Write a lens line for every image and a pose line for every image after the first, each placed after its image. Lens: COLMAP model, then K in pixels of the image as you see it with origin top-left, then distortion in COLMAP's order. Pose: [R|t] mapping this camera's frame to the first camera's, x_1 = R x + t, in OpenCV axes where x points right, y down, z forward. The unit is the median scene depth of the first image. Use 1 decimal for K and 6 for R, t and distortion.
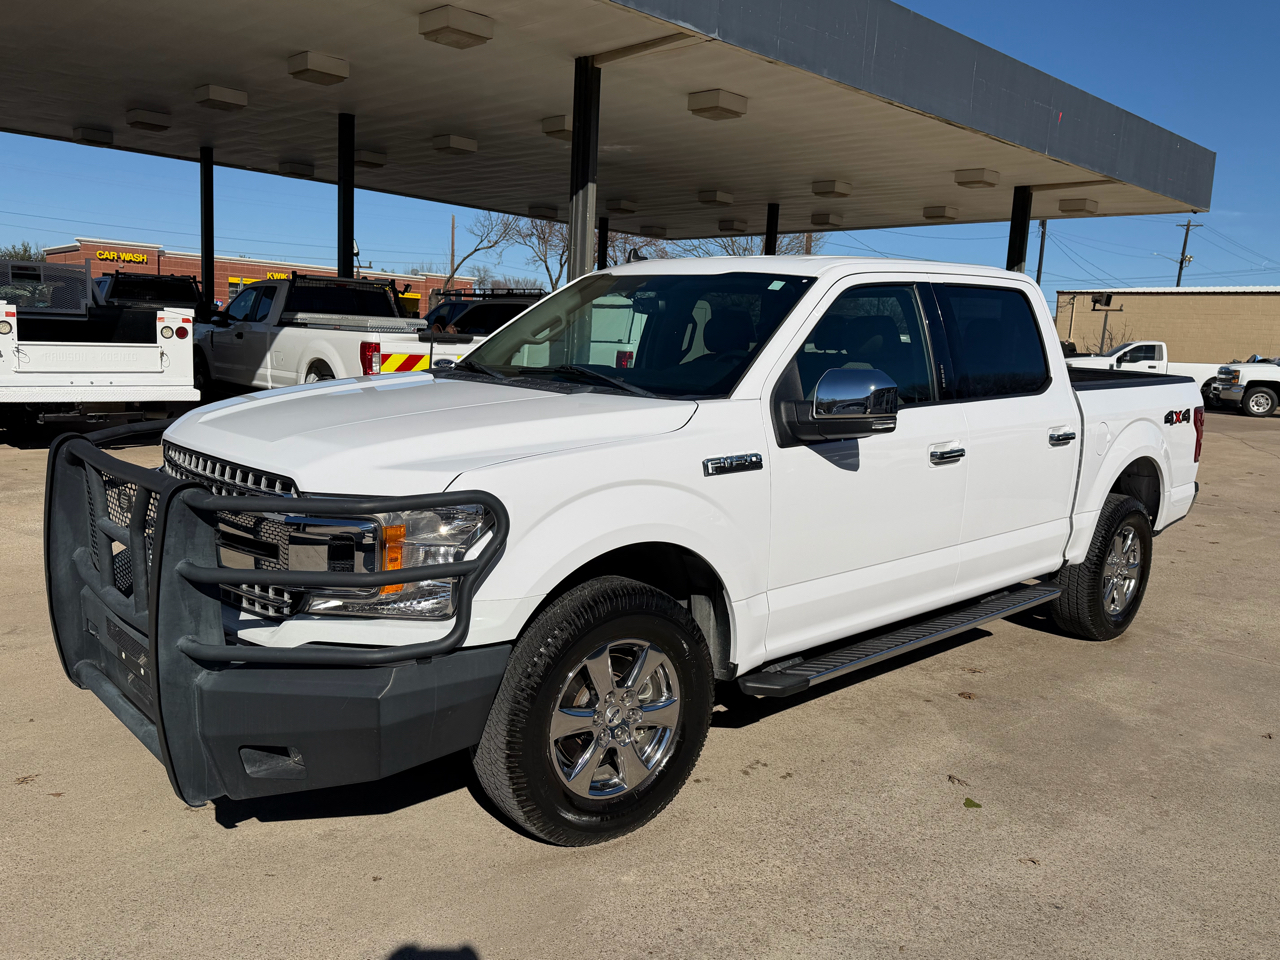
lens RADIAL K [[1132.3, 0, 646.5], [0, 1132.3, 478.6], [0, 0, 1]] dist [0.011930, -0.012031]
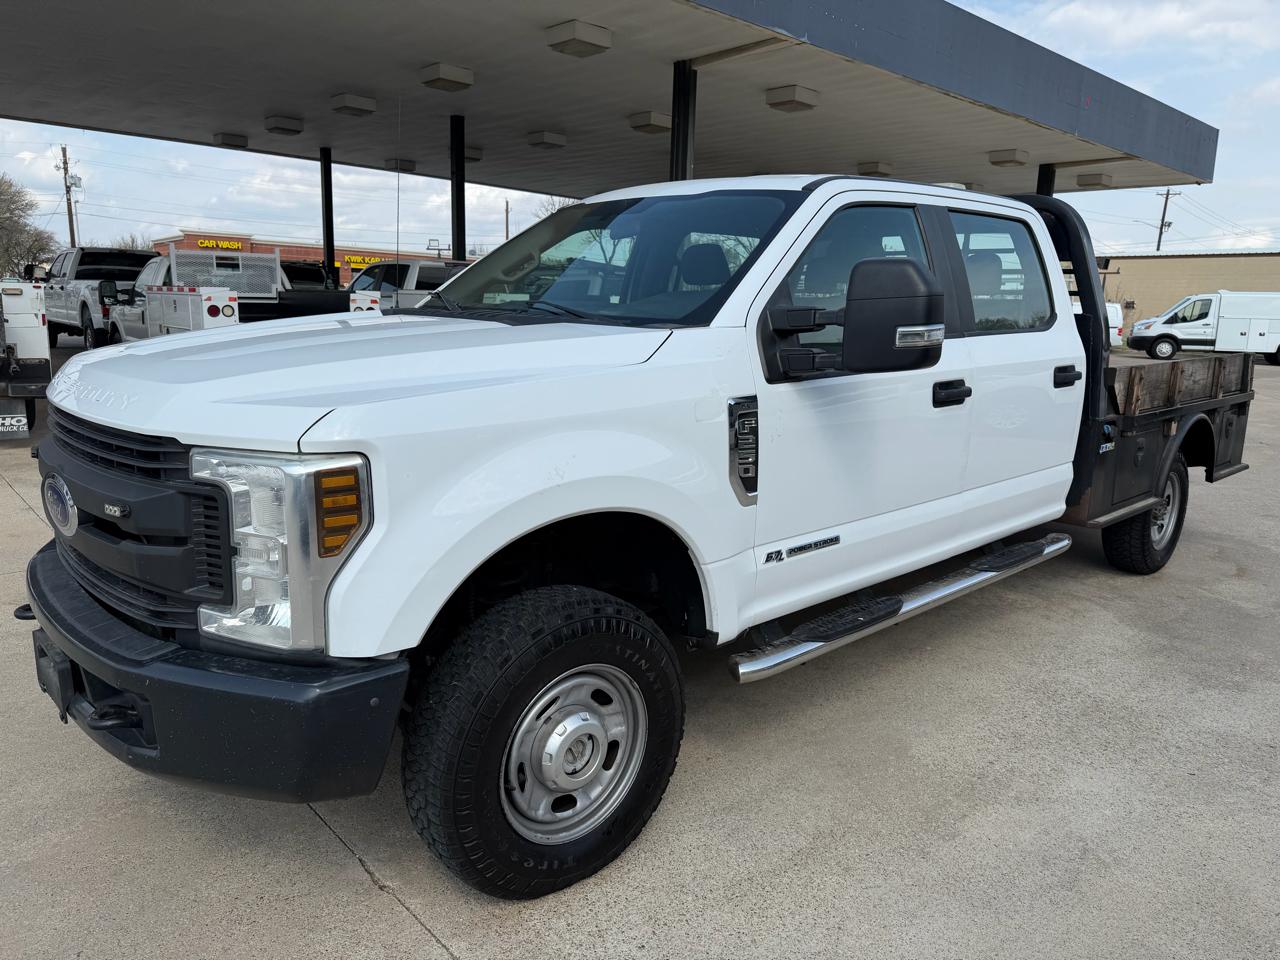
lens RADIAL K [[1000.8, 0, 640.8], [0, 1000.8, 481.9], [0, 0, 1]] dist [0.002430, -0.009941]
pose [[0.999351, -0.015370, -0.032566, -0.051626], [0.016966, 0.998639, 0.049323, 0.001637], [0.031764, -0.049843, 0.998252, -0.023056]]
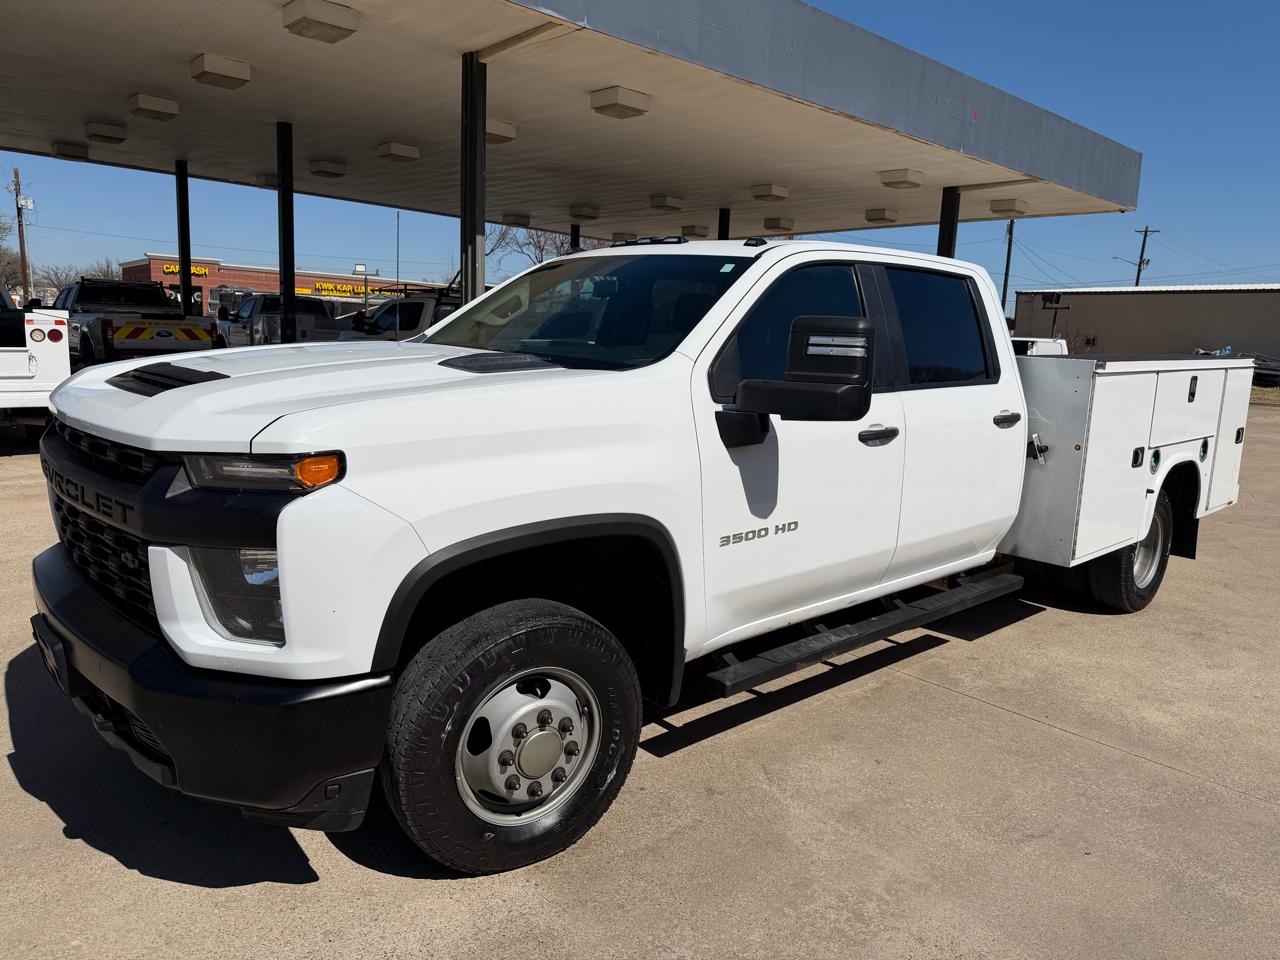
lens RADIAL K [[1000.8, 0, 640.8], [0, 1000.8, 481.9], [0, 0, 1]] dist [0.002430, -0.009941]
pose [[0.999608, -0.004475, -0.027635, 0.086169], [0.004991, 0.999814, 0.018624, -0.007951], [0.027546, -0.018755, 0.999445, 0.086896]]
